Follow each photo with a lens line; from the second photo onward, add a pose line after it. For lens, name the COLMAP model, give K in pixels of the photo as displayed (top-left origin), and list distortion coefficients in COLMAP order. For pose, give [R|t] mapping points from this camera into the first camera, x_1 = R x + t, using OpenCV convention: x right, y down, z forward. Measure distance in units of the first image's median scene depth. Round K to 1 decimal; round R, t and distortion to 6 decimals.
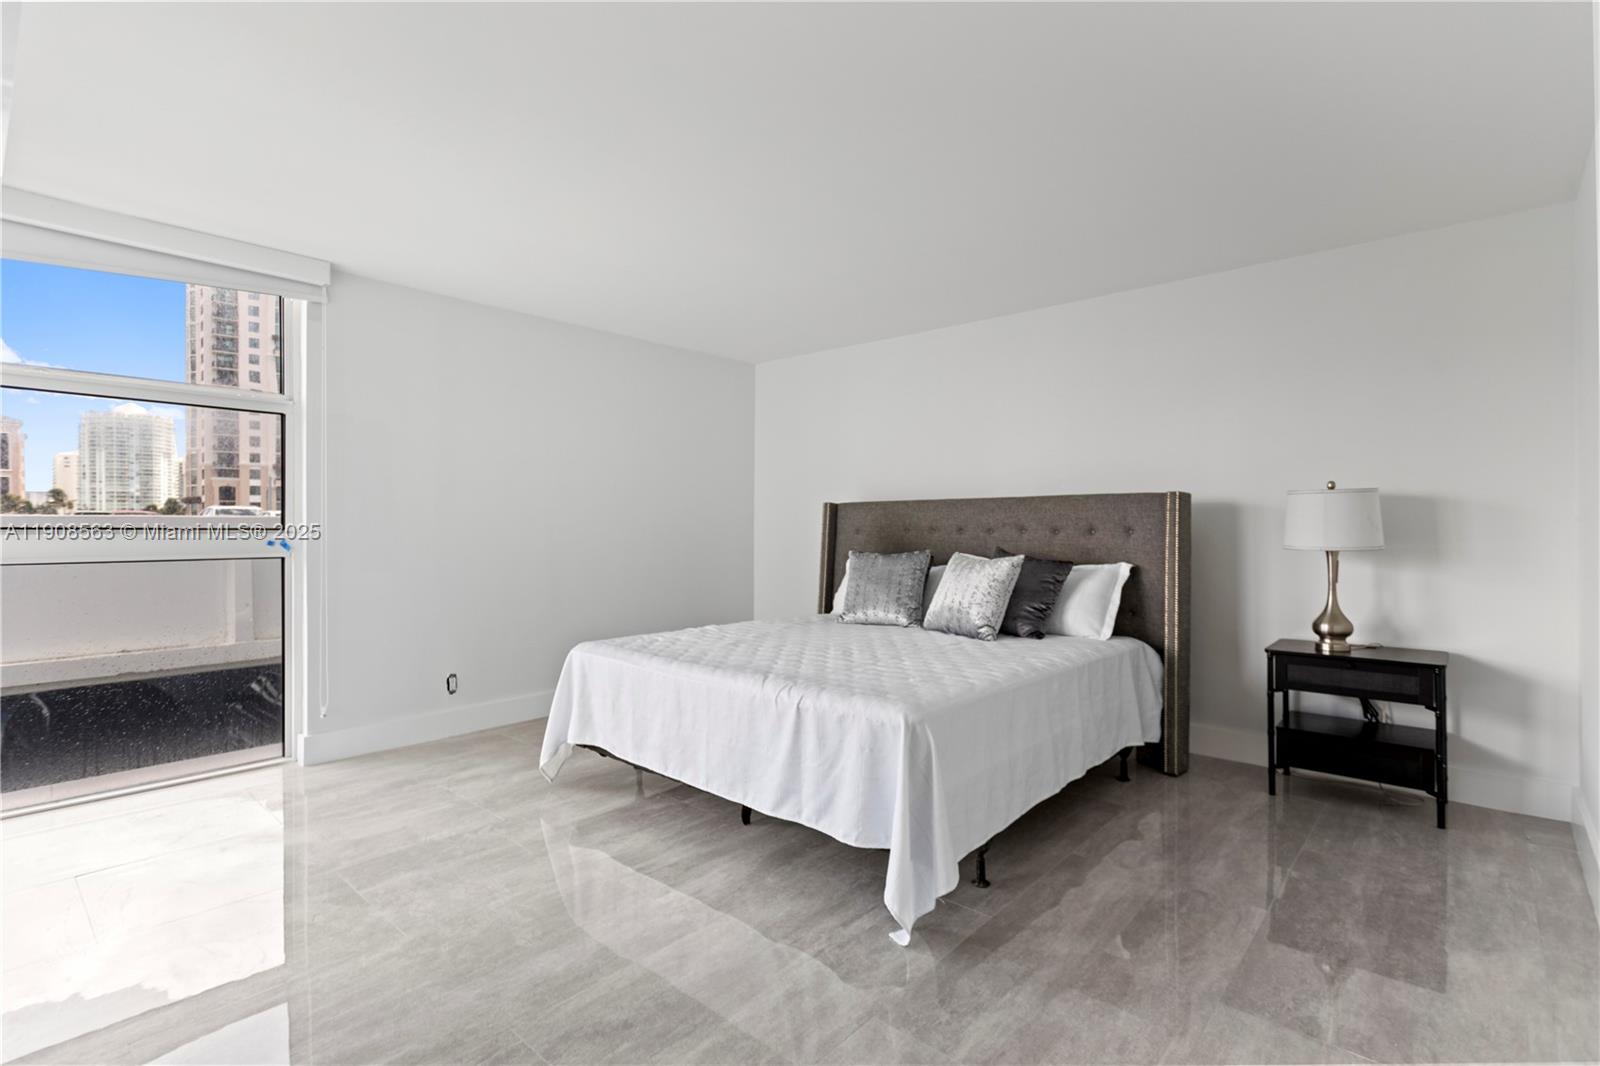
lens RADIAL K [[743.6, 0, 795.8], [0, 743.6, 530.1], [0, 0, 1]] dist [-0.003551, -0.001461]
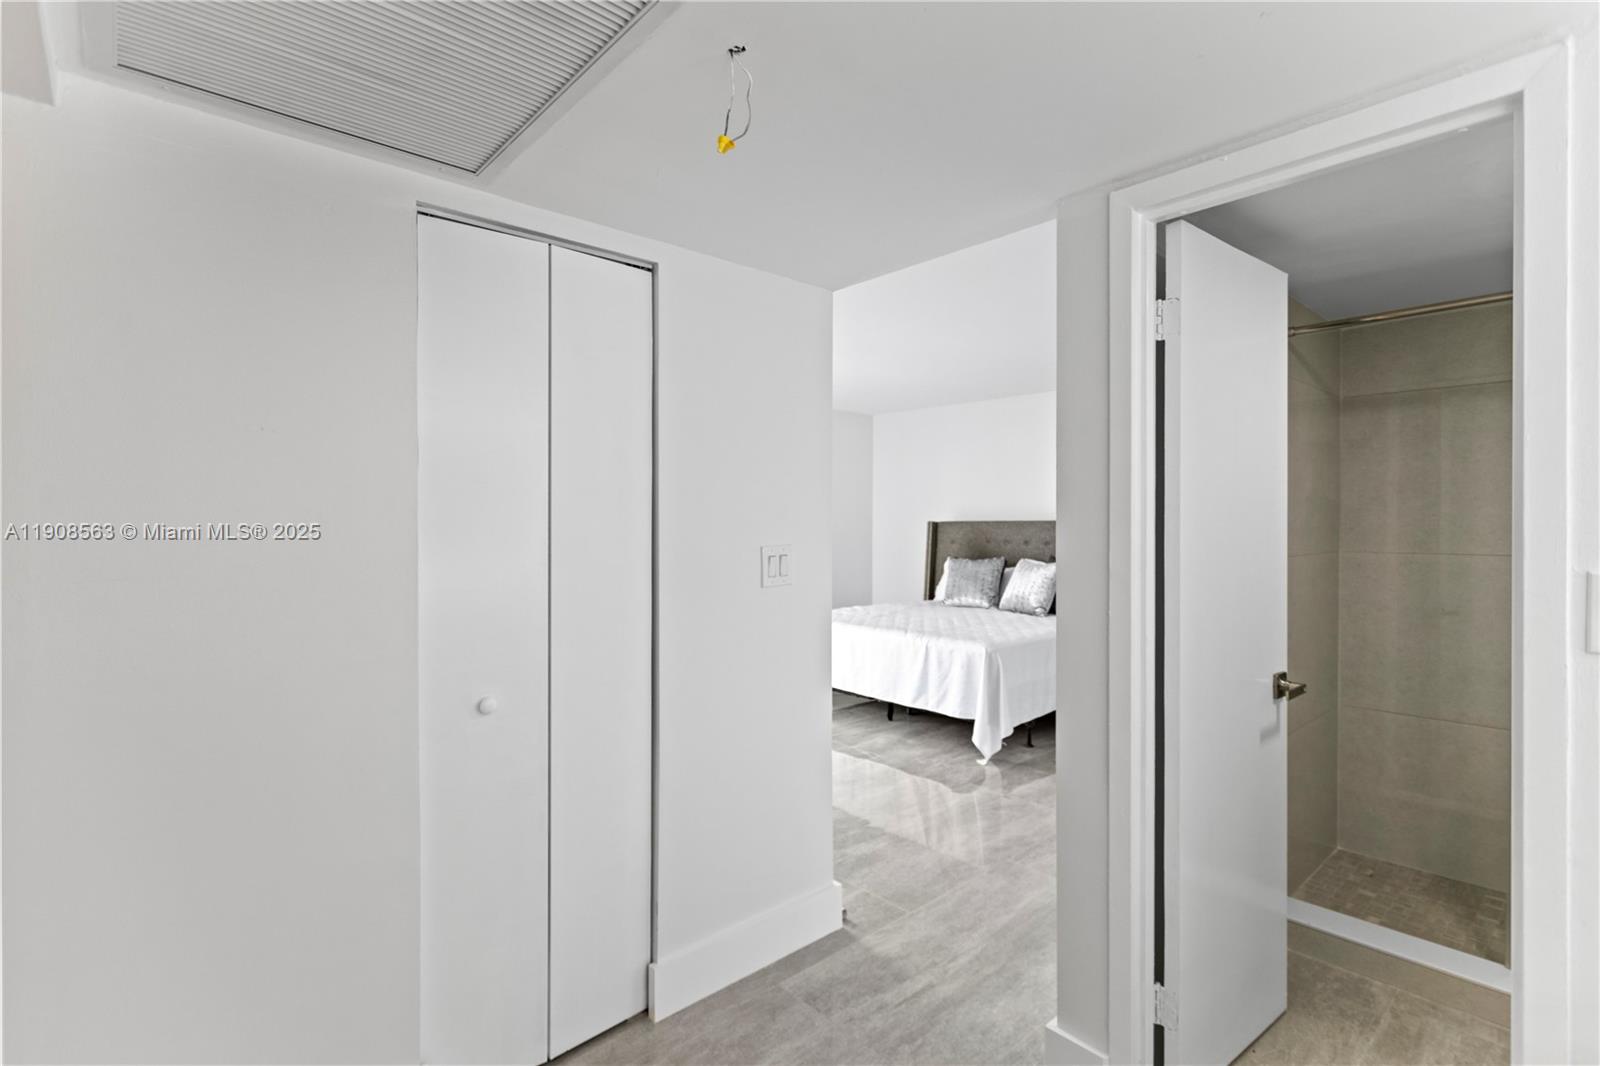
lens RADIAL K [[767.4, 0, 815.8], [0, 767.4, 531.8], [0, 0, 1]] dist [-0.003565, 0.002055]
pose [[0.997168, 0.005625, -0.074996, -0.086327], [-0.004935, 0.999944, 0.009376, -0.039577], [0.075045, -0.008980, 0.997140, -0.602542]]
